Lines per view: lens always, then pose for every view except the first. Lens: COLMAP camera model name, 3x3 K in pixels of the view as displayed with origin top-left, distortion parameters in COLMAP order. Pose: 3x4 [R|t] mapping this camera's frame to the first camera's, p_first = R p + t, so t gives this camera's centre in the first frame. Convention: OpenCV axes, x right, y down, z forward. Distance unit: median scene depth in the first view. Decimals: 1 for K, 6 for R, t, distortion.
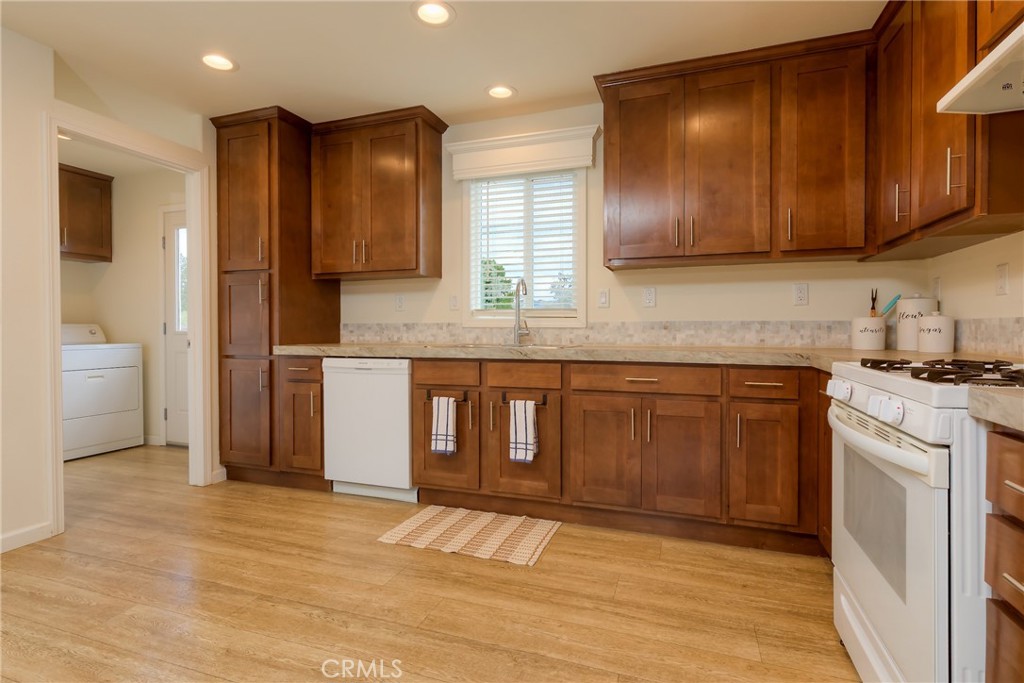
lens RADIAL K [[500.2, 0, 515.1], [0, 500.2, 334.3], [0, 0, 1]] dist [0.001597, 0.000518]
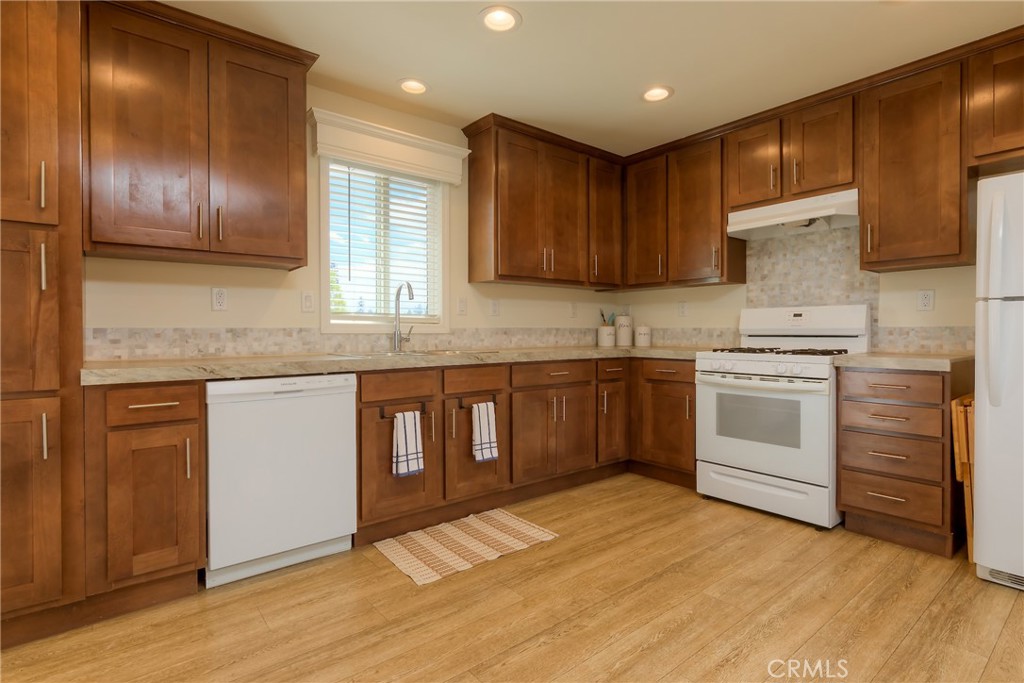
lens RADIAL K [[508.0, 0, 514.0], [0, 508.0, 337.7], [0, 0, 1]] dist [-0.005065, 0.001419]
pose [[0.521404, -0.012074, 0.853225, -0.814661], [0.012311, 0.999902, 0.006627, -0.011006], [-0.853221, 0.007049, 0.521501, 0.363211]]
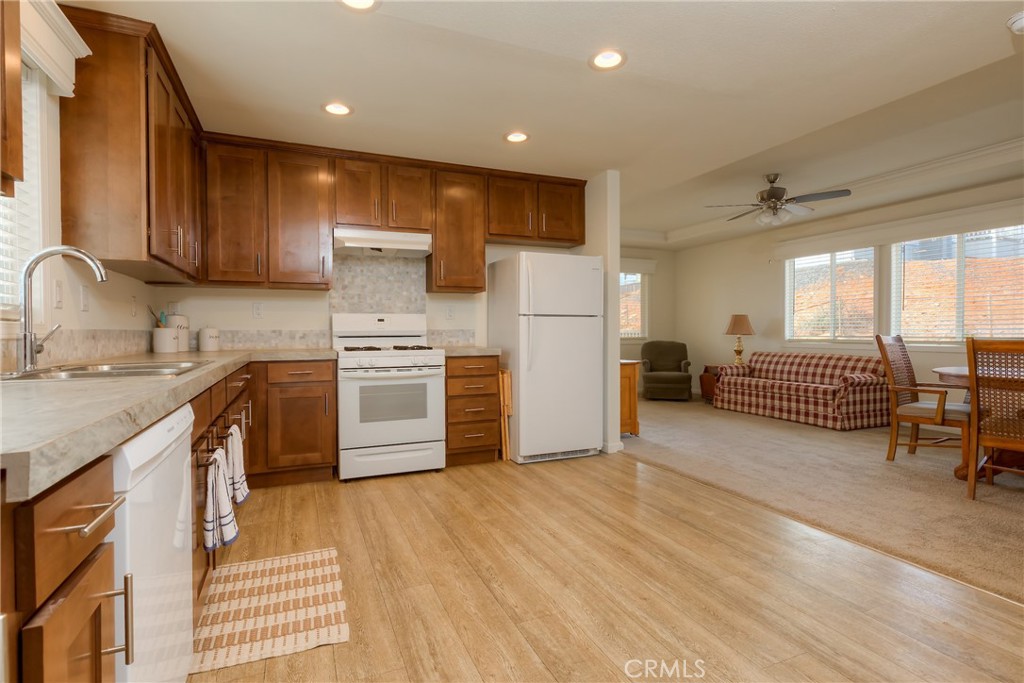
lens RADIAL K [[508.0, 0, 516.1], [0, 508.0, 337.3], [0, 0, 1]] dist [-0.005065, 0.001419]
pose [[-0.680612, -0.004241, 0.732632, -0.843782], [0.015685, 0.999670, 0.020358, -0.020807], [-0.732476, 0.025347, -0.680321, 1.150604]]
